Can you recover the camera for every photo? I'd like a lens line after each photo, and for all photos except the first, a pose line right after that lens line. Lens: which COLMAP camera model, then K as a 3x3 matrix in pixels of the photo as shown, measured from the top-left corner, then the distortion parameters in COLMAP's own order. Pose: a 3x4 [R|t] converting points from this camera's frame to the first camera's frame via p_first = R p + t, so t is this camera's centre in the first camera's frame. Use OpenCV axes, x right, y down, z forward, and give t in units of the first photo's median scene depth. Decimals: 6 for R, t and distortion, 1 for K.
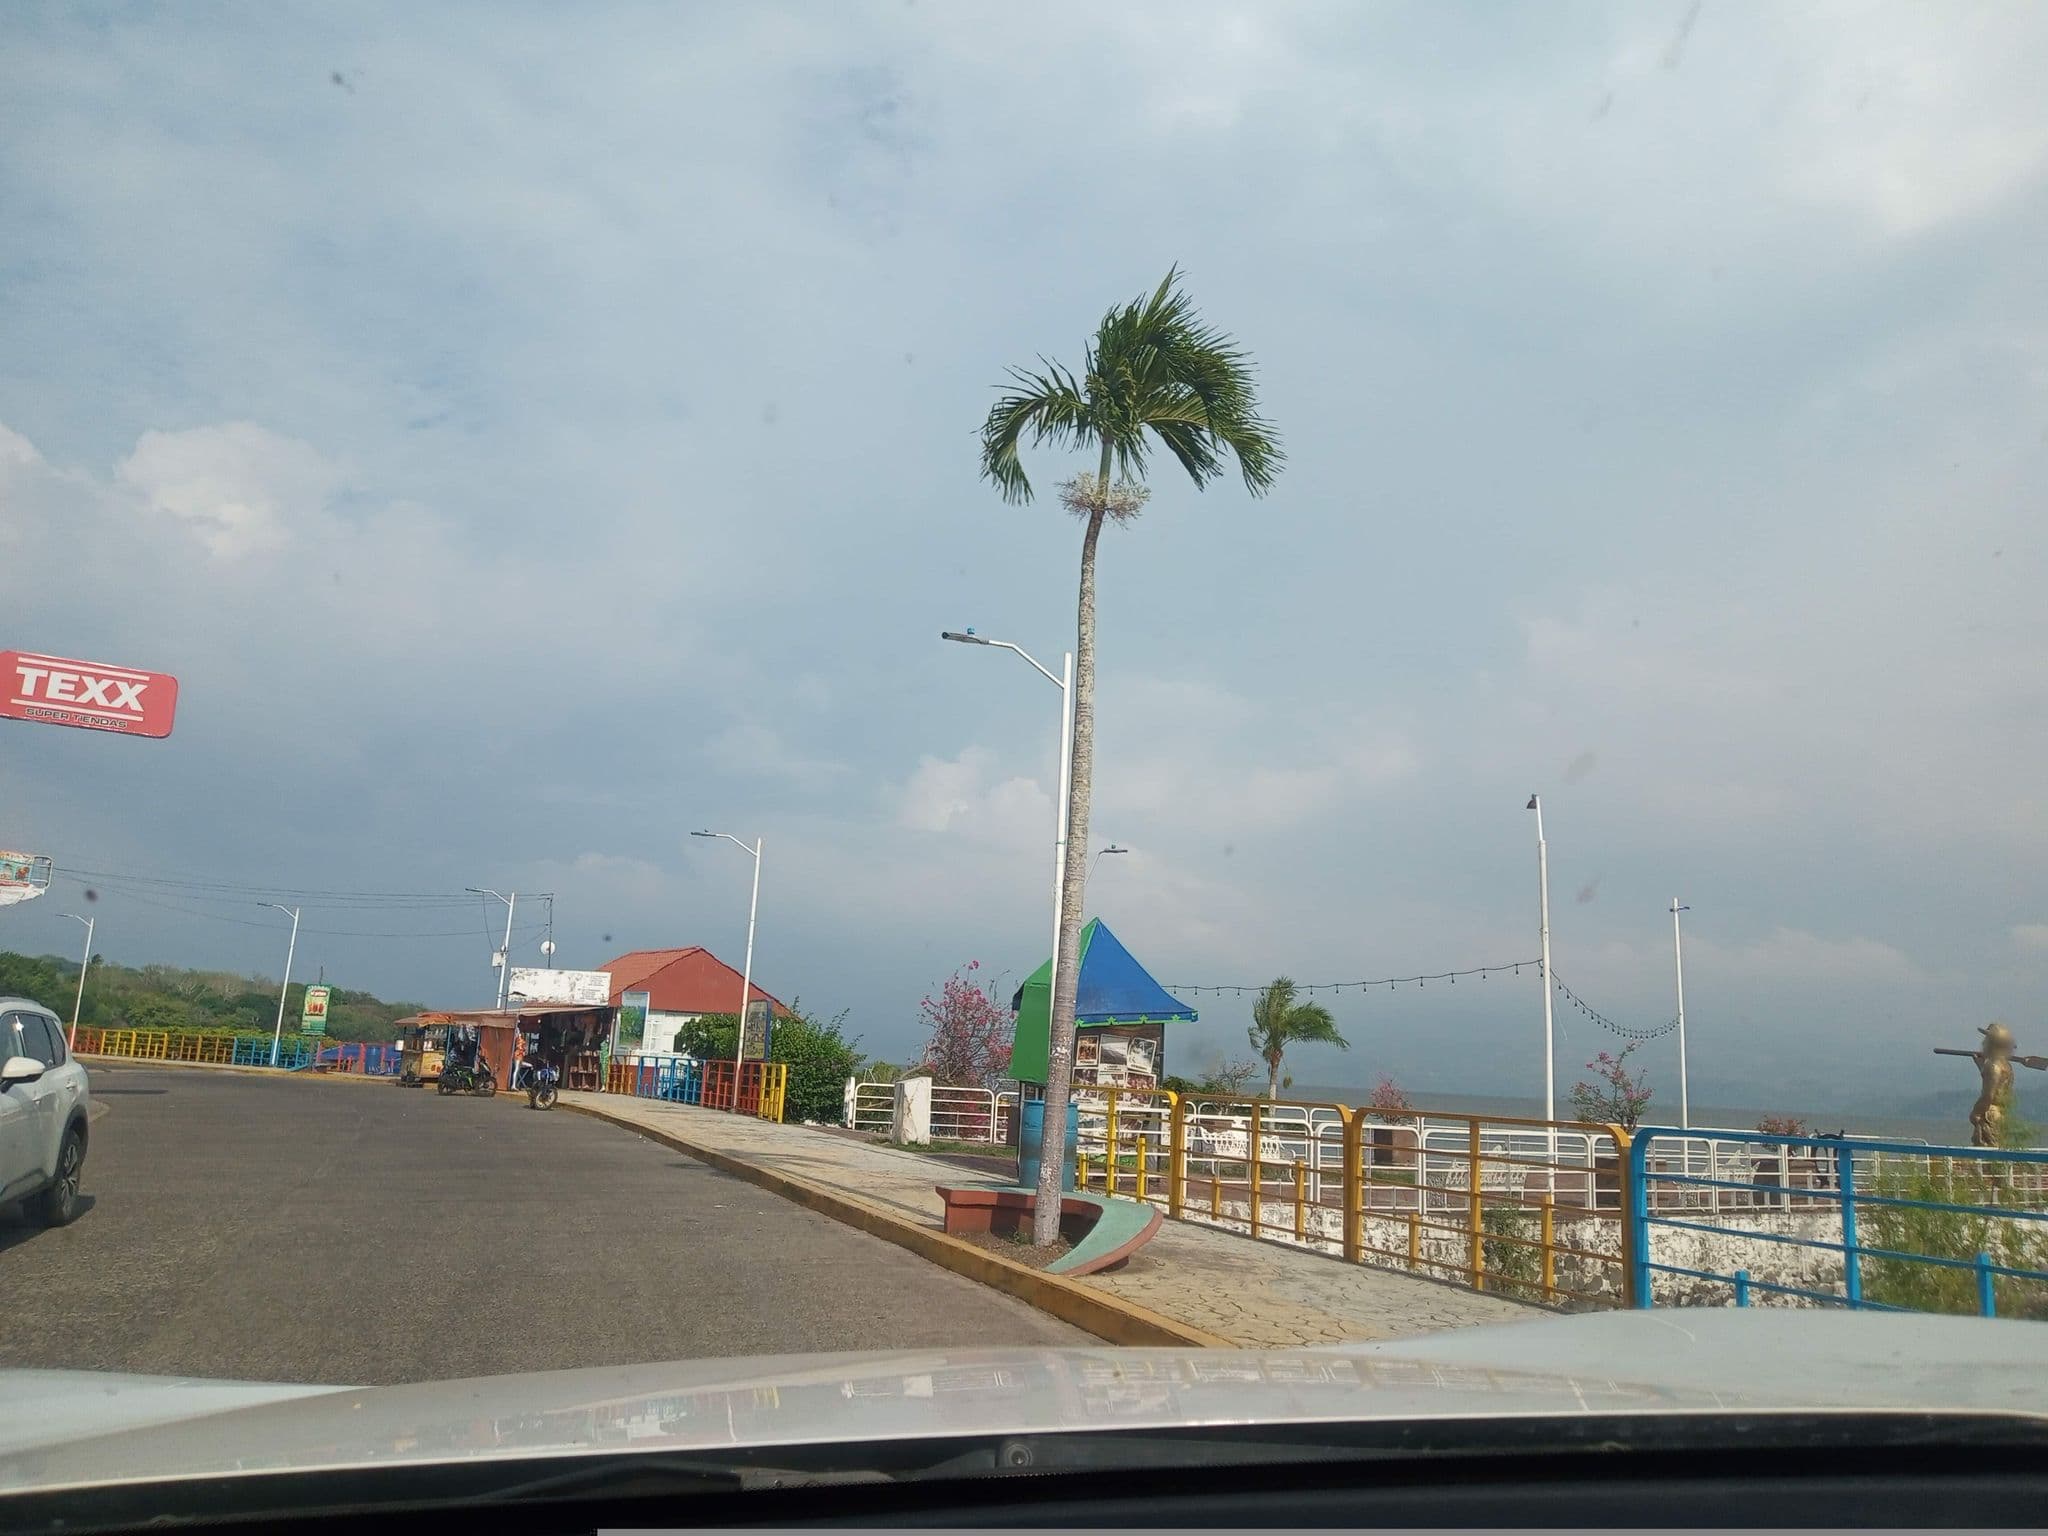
lens RADIAL K [[1730.1, 0, 1024.0], [0, 1730.1, 768.0], [0, 0, 1]] dist [0.164356, -0.330538]
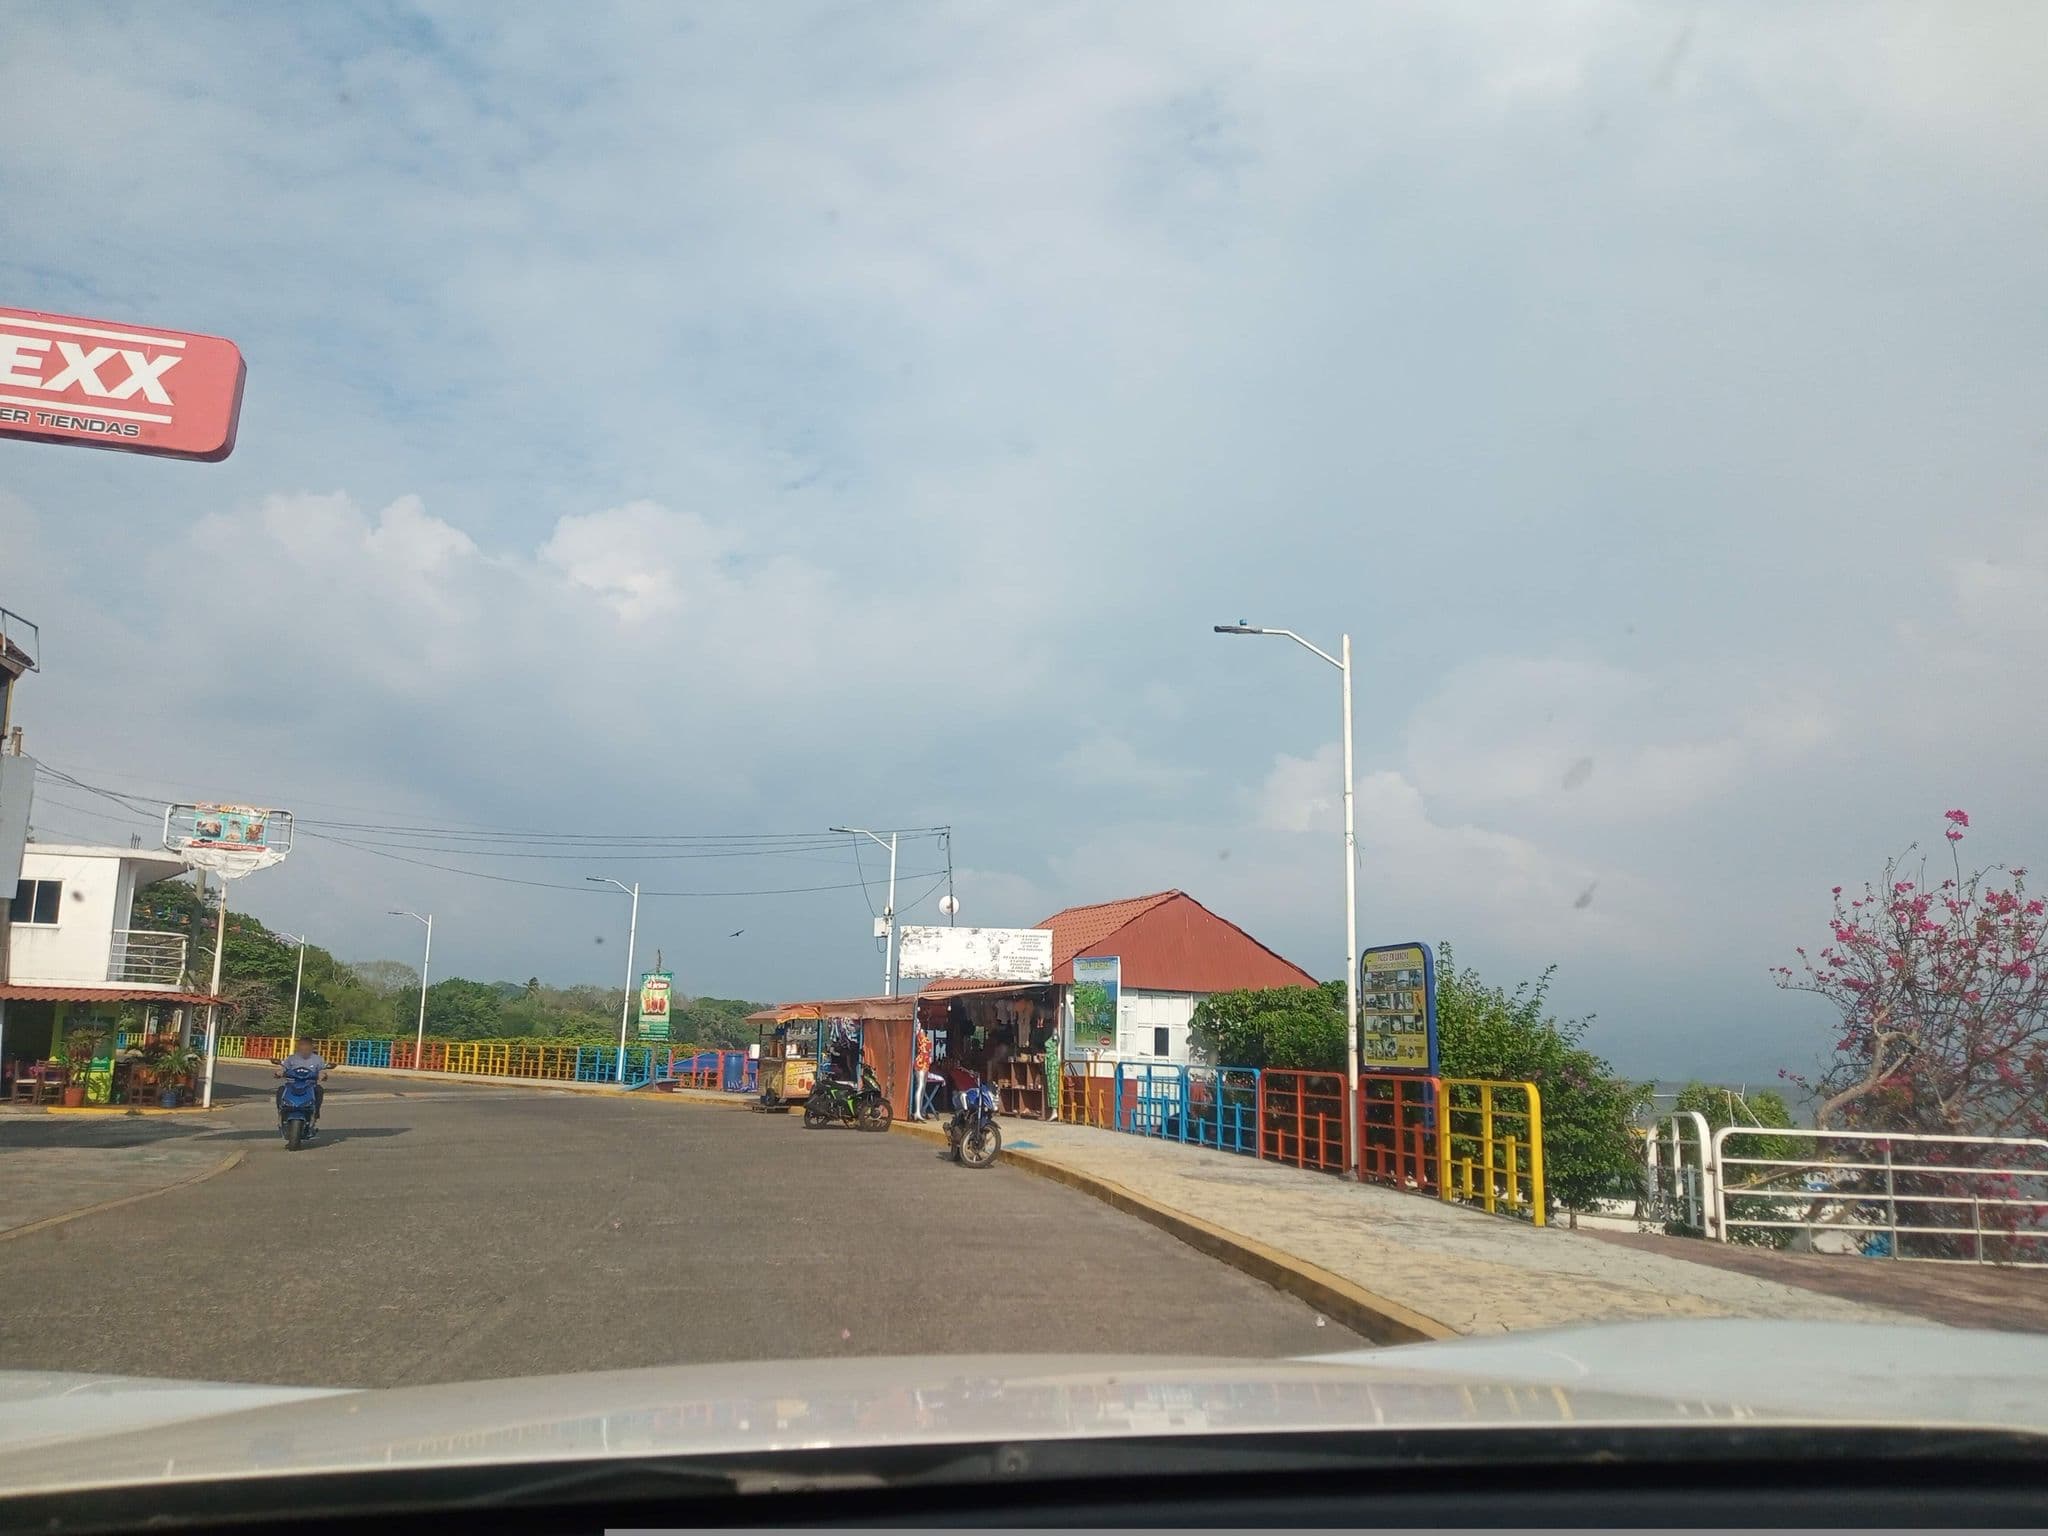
lens RADIAL K [[1622.7, 0, 1032.9], [0, 1622.7, 732.3], [0, 0, 1]] dist [0.043979, -0.003298]
pose [[0.980158, -0.056148, -0.190098, -0.116085], [0.048851, 0.997886, -0.042861, 0.064230], [0.192102, 0.032724, 0.980829, 0.382485]]
